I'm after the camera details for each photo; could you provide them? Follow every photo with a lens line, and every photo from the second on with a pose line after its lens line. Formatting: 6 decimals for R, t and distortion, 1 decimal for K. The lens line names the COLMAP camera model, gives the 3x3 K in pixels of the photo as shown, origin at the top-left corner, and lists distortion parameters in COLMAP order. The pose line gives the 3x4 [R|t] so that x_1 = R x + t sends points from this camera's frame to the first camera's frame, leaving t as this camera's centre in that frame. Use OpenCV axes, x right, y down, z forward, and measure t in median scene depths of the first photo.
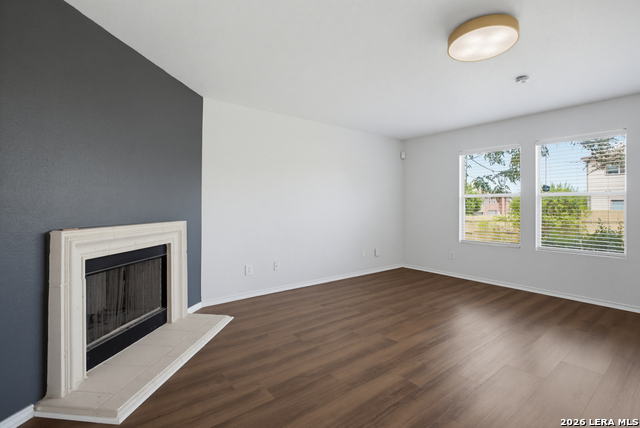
lens RADIAL K [[303.0, 0, 320.6], [0, 303.0, 208.8], [0, 0, 1]] dist [0.000582, -0.000587]
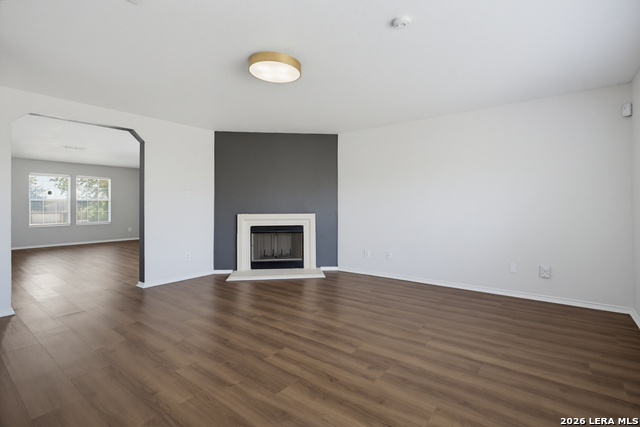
lens RADIAL K [[303.0, 0, 320.6], [0, 303.0, 208.3], [0, 0, 1]] dist [0.000582, -0.000587]
pose [[0.248492, 0.009129, -0.968591, 1.311487], [0.000664, 0.999954, 0.009595, -0.007753], [0.968634, -0.003027, 0.248474, 0.644100]]
